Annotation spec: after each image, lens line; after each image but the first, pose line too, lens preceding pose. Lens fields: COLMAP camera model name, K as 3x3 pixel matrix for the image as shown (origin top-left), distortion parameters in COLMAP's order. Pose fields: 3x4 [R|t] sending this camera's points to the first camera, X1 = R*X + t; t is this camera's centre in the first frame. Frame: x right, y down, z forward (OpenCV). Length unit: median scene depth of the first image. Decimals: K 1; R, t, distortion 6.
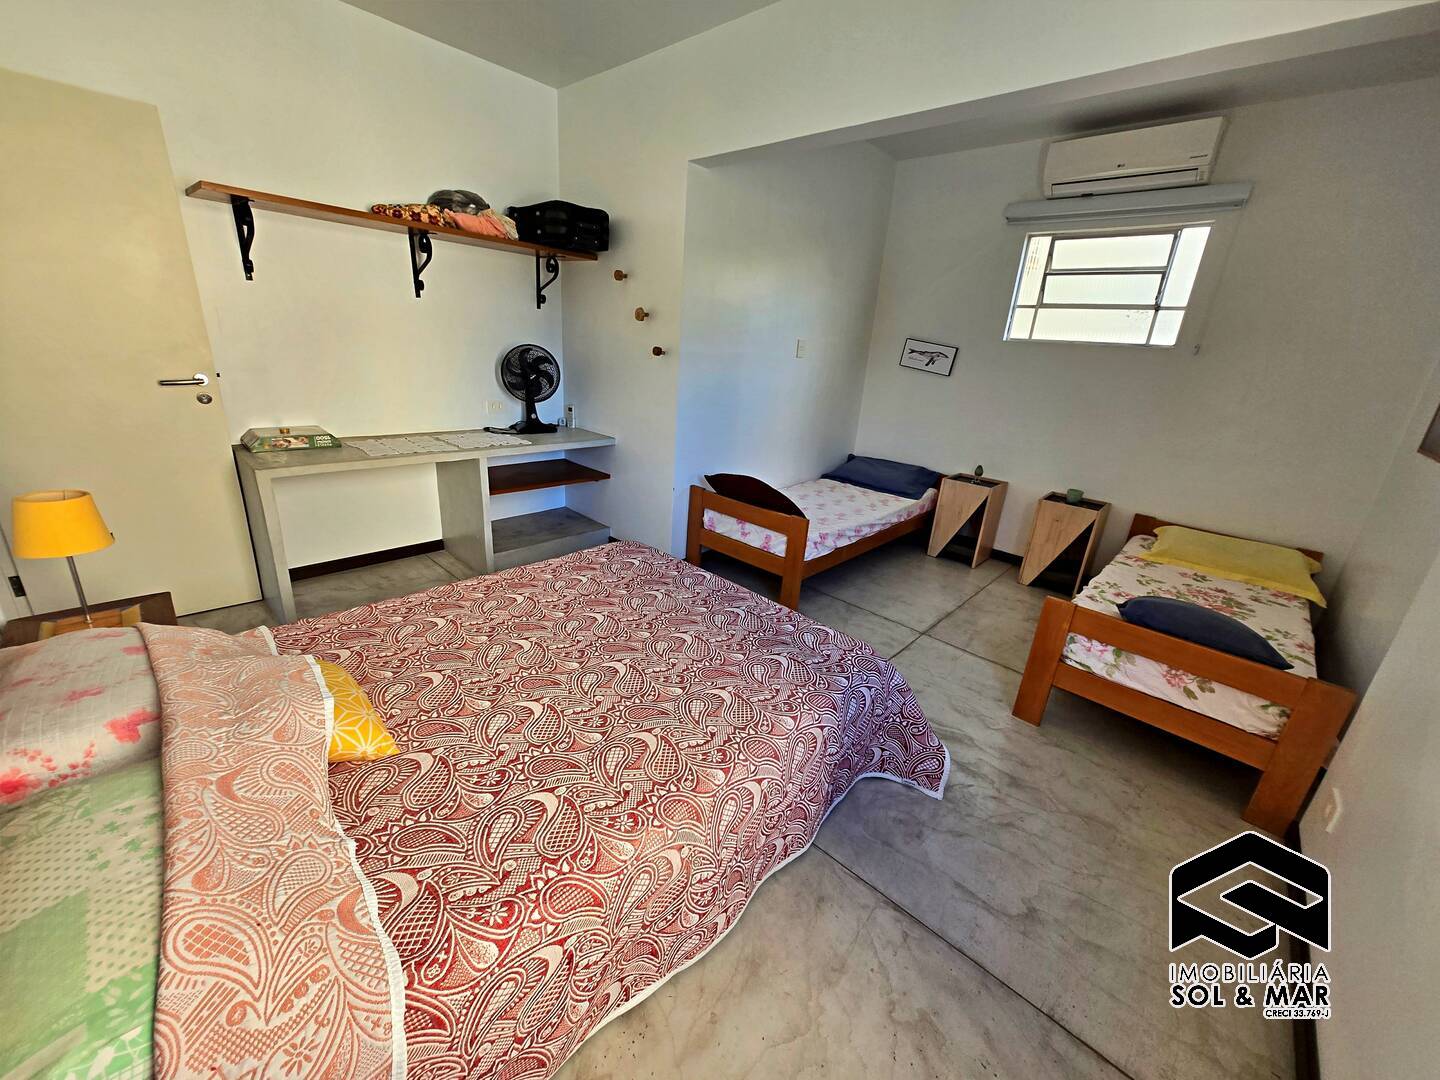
lens RADIAL K [[564.6, 0, 721.7], [0, 564.6, 536.3], [0, 0, 1]] dist [0.002737, -0.001040]
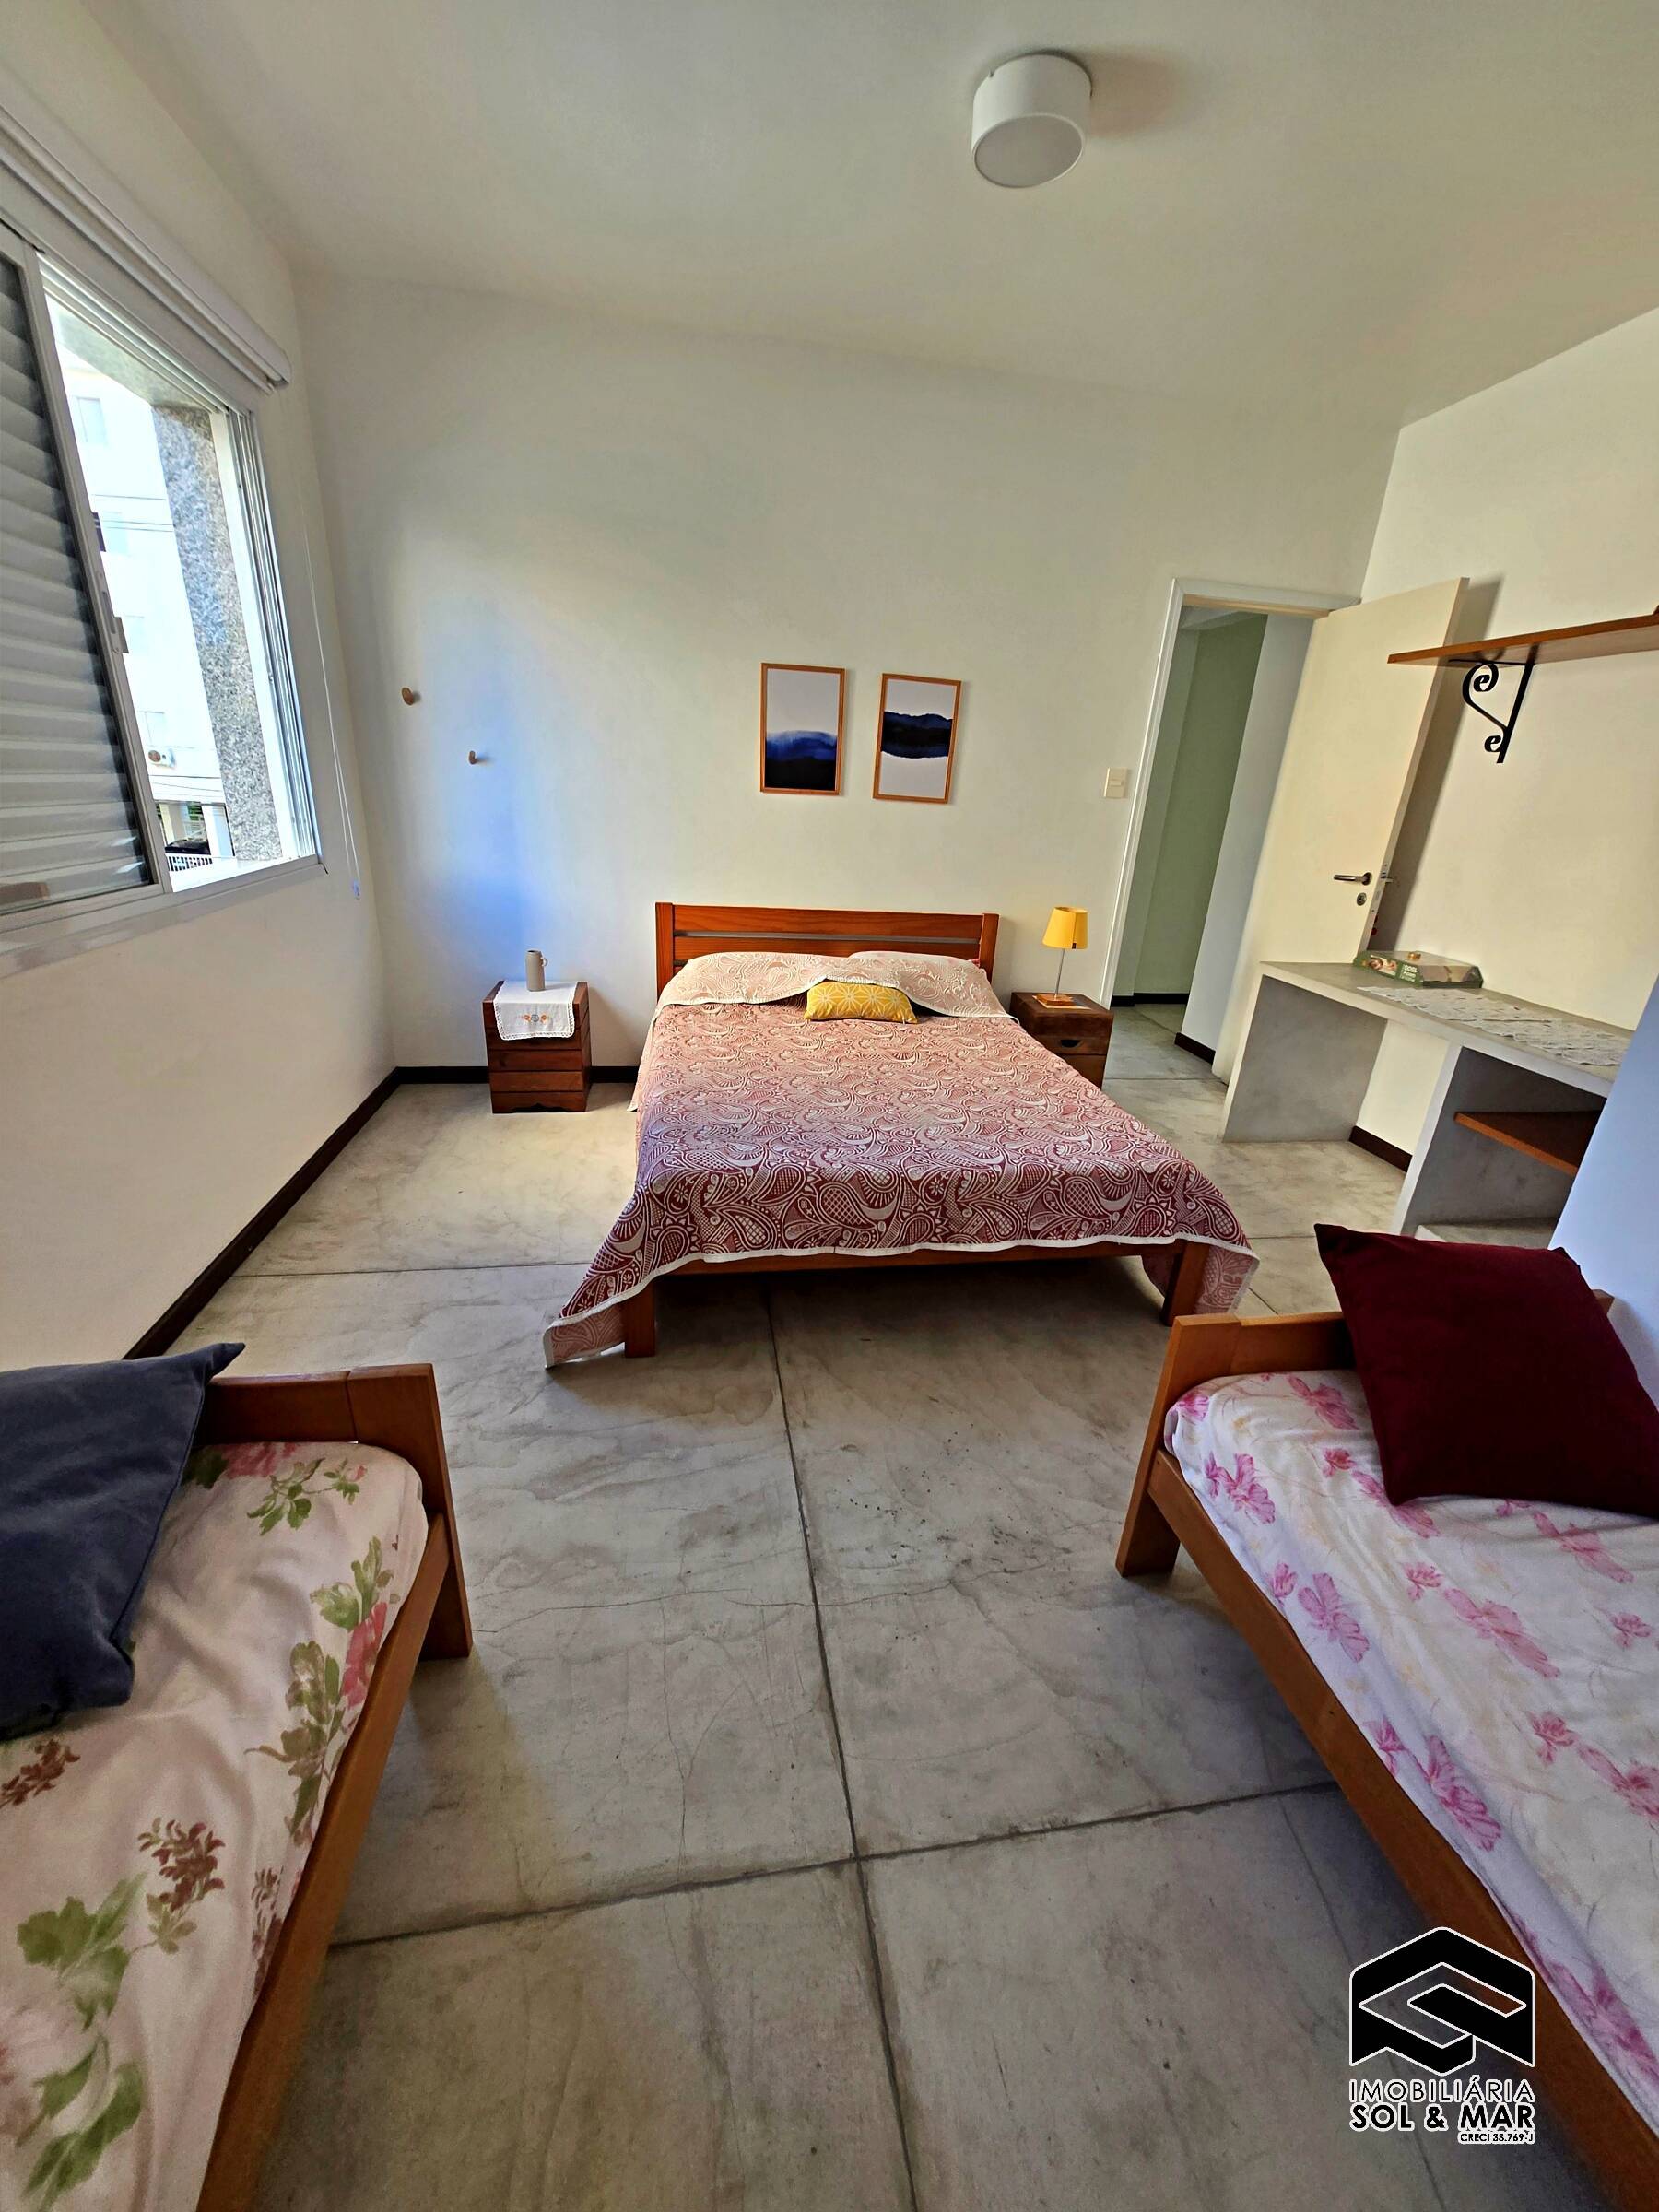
lens RADIAL K [[867.2, 0, 846.5], [0, 867.2, 1117.0], [0, 0, 1]] dist [0.002737, -0.001040]
pose [[-0.596371, 0.196154, -0.778373, 0.530013], [-0.356020, 0.804456, 0.475501, -0.243327], [0.719438, 0.560691, -0.409920, 0.863127]]
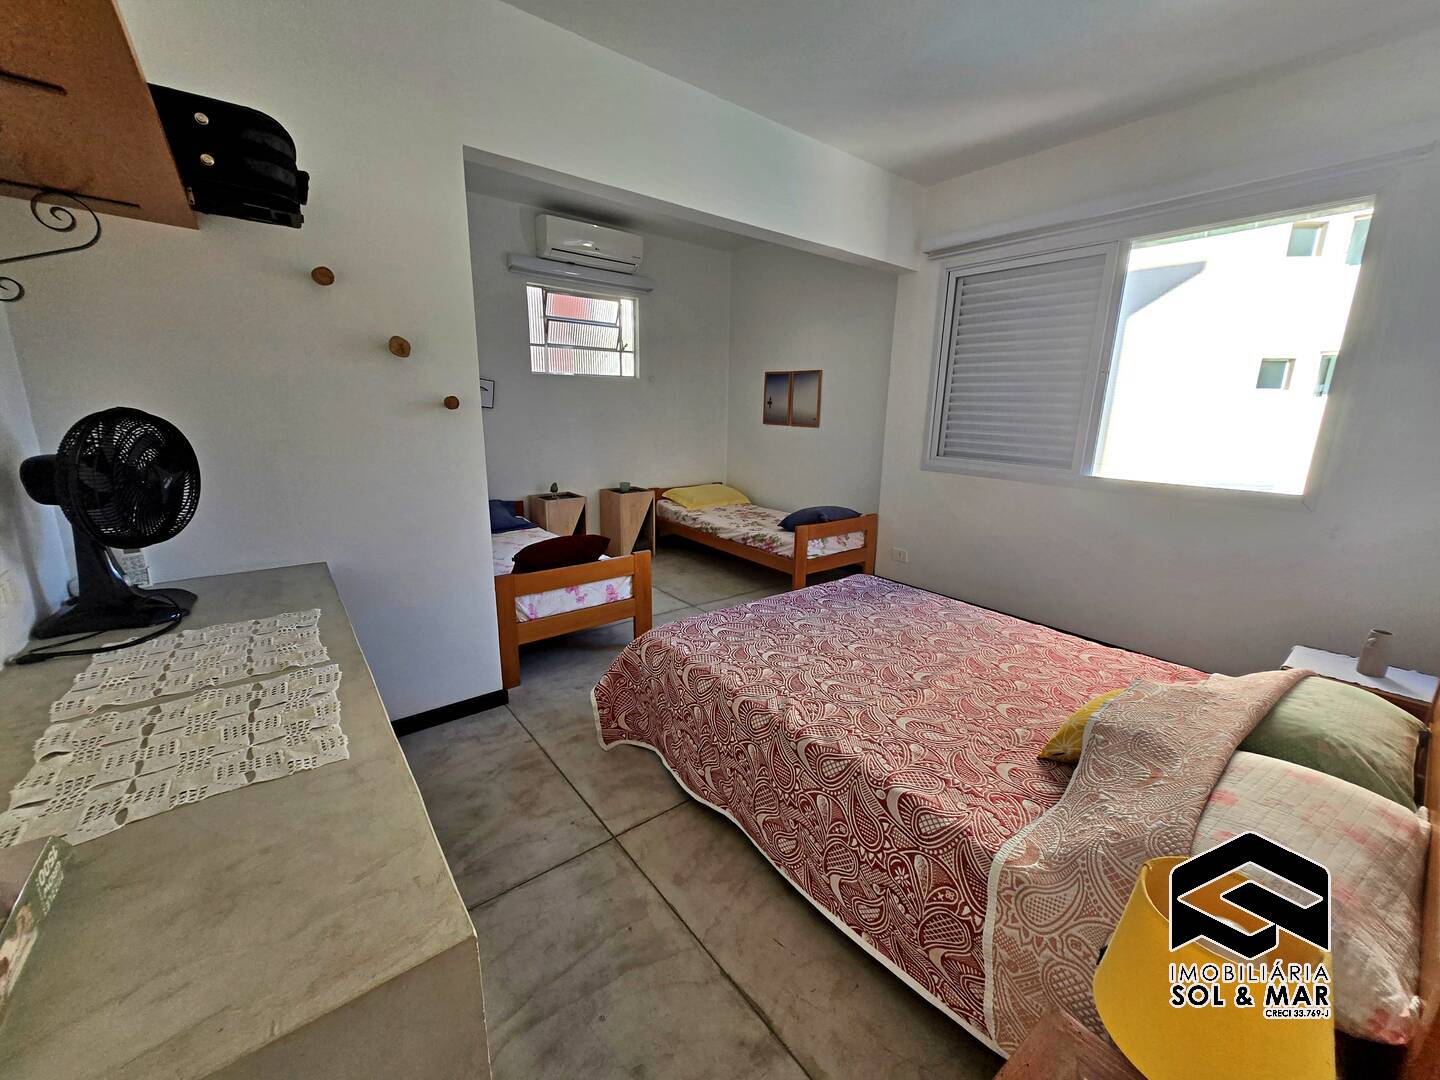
lens RADIAL K [[564.6, 0, 729.0], [0, 564.6, 532.6], [0, 0, 1]] dist [0.002737, -0.001040]
pose [[0.139481, -0.285837, 0.948073, -0.697611], [0.314908, 0.920531, 0.231205, -0.219381], [-0.938818, 0.266307, 0.218409, 0.538843]]
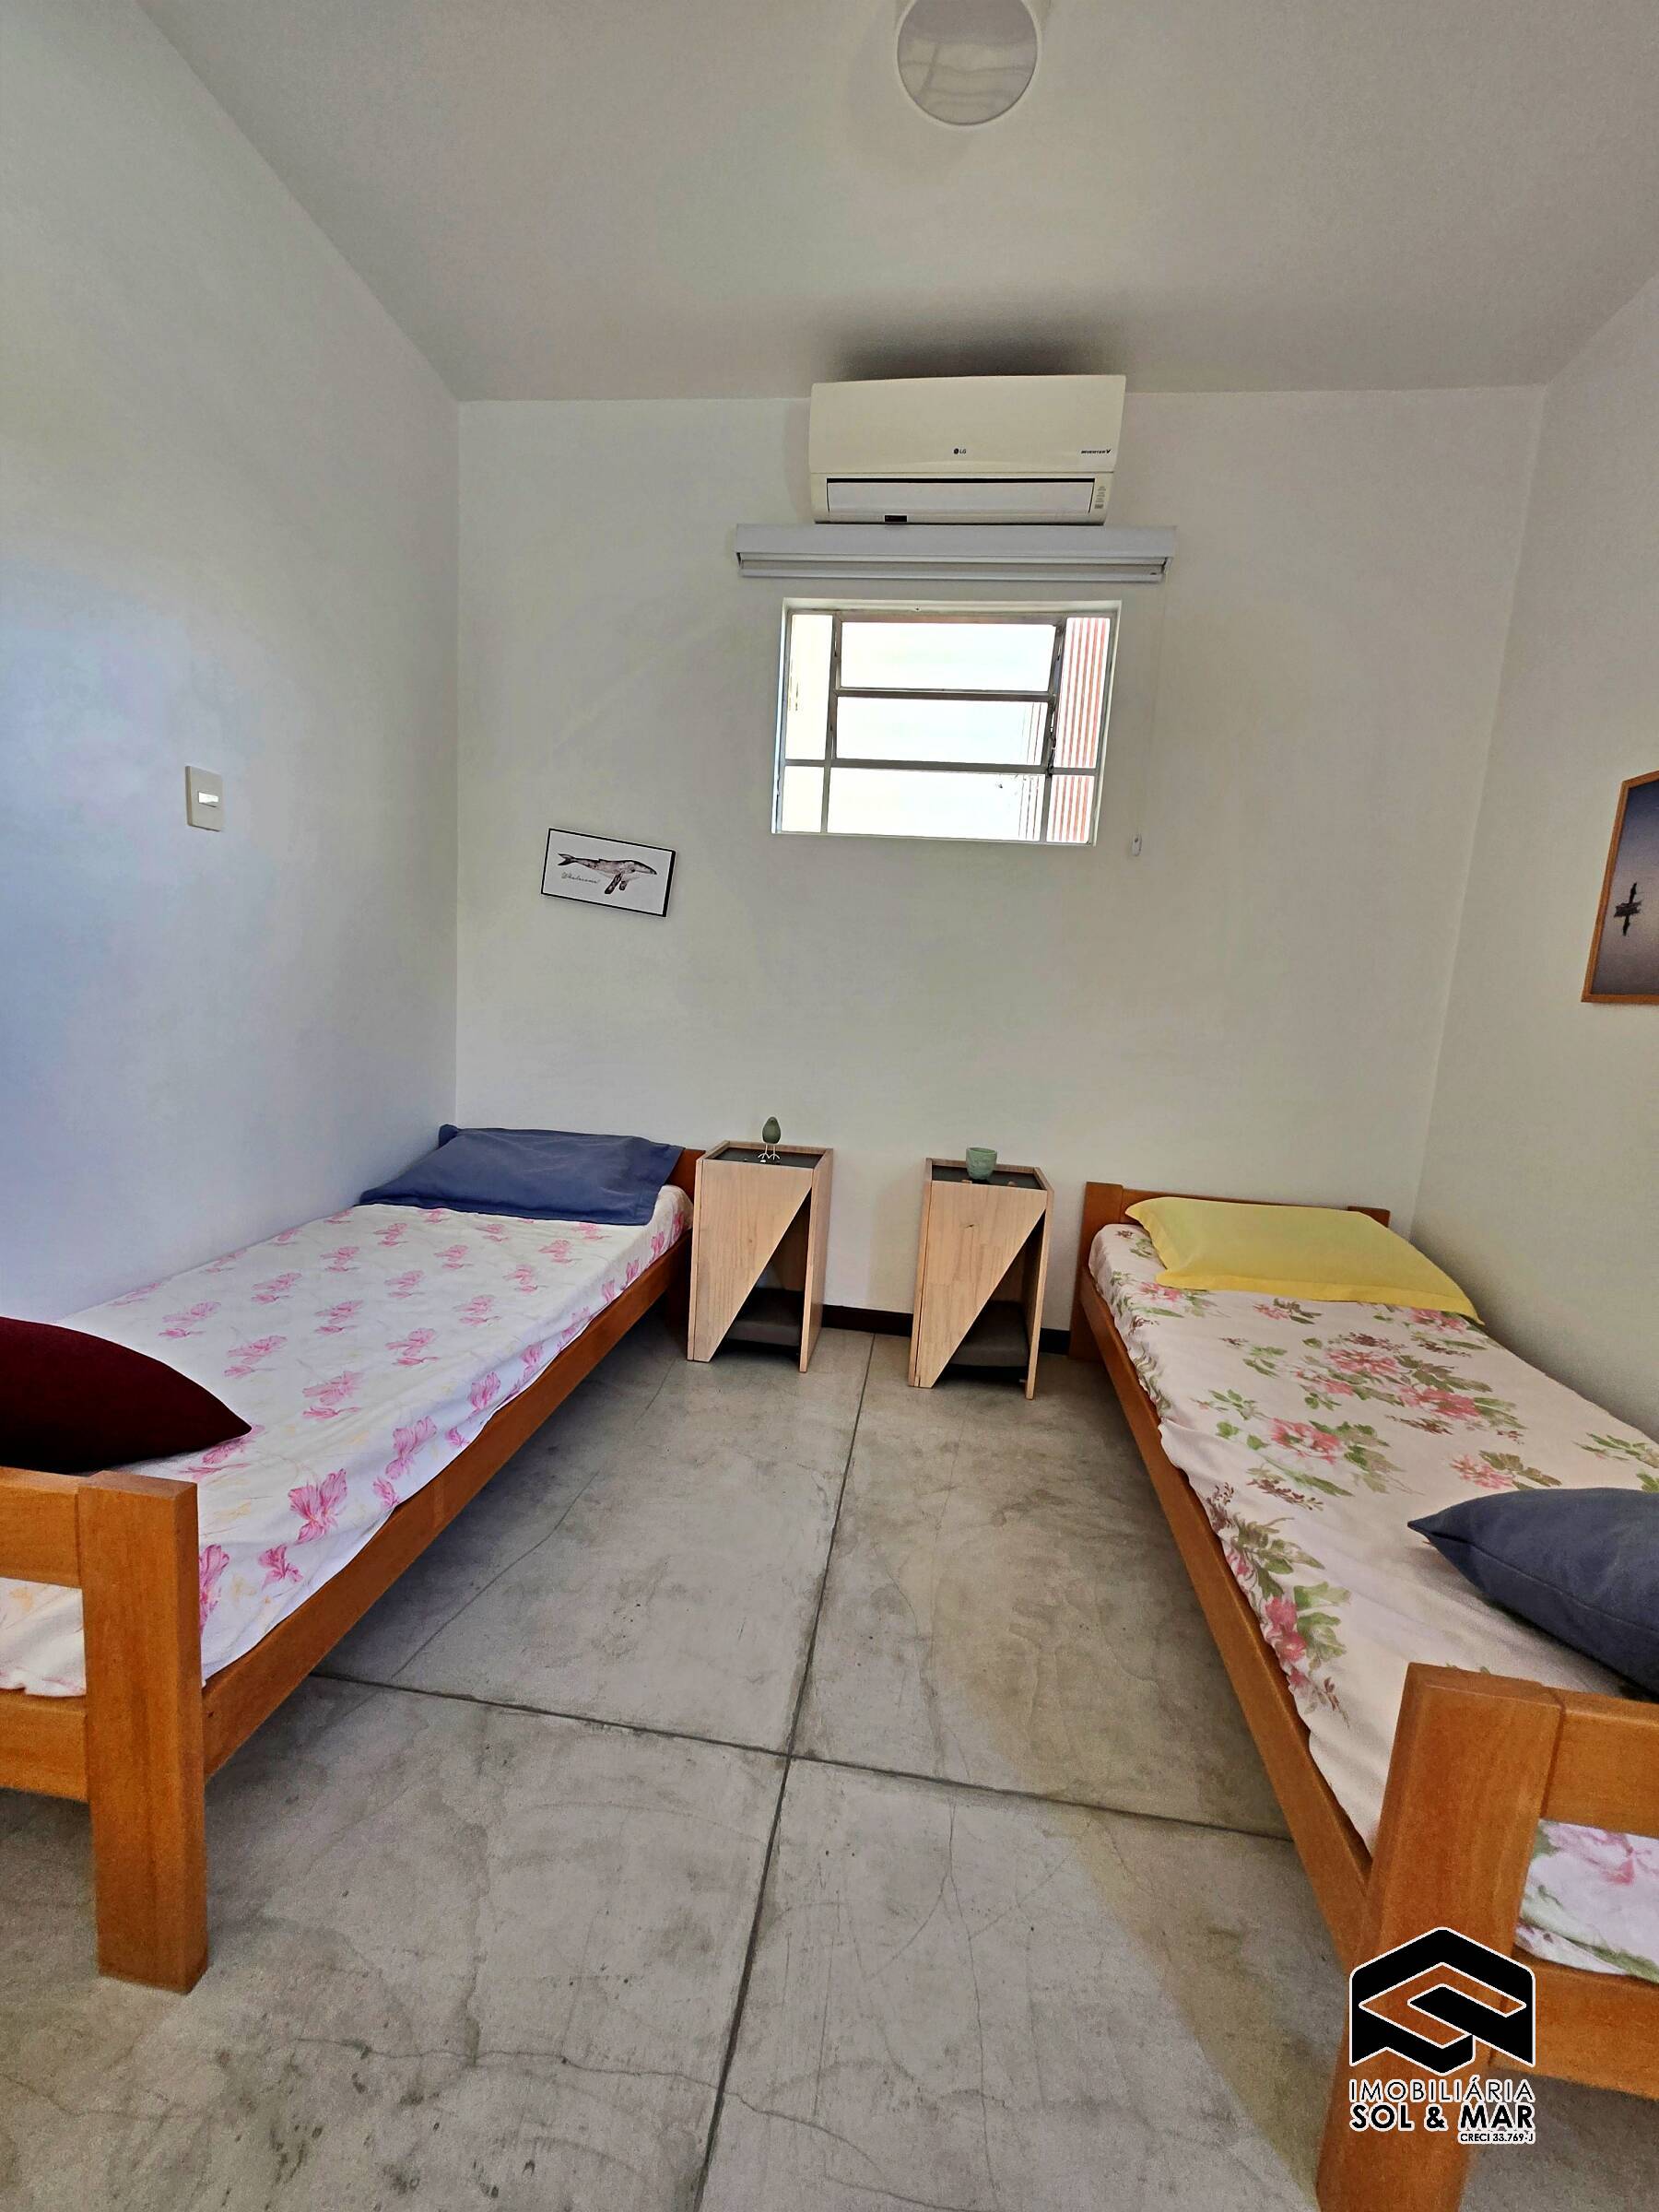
lens RADIAL K [[867.2, 0, 841.7], [0, 867.2, 1112.0], [0, 0, 1]] dist [0.002737, -0.001040]
pose [[0.809866, -0.098387, 0.578305, 0.151852], [0.185306, 0.978263, -0.093073, -0.072368], [-0.556578, 0.182541, 0.810494, 0.533632]]
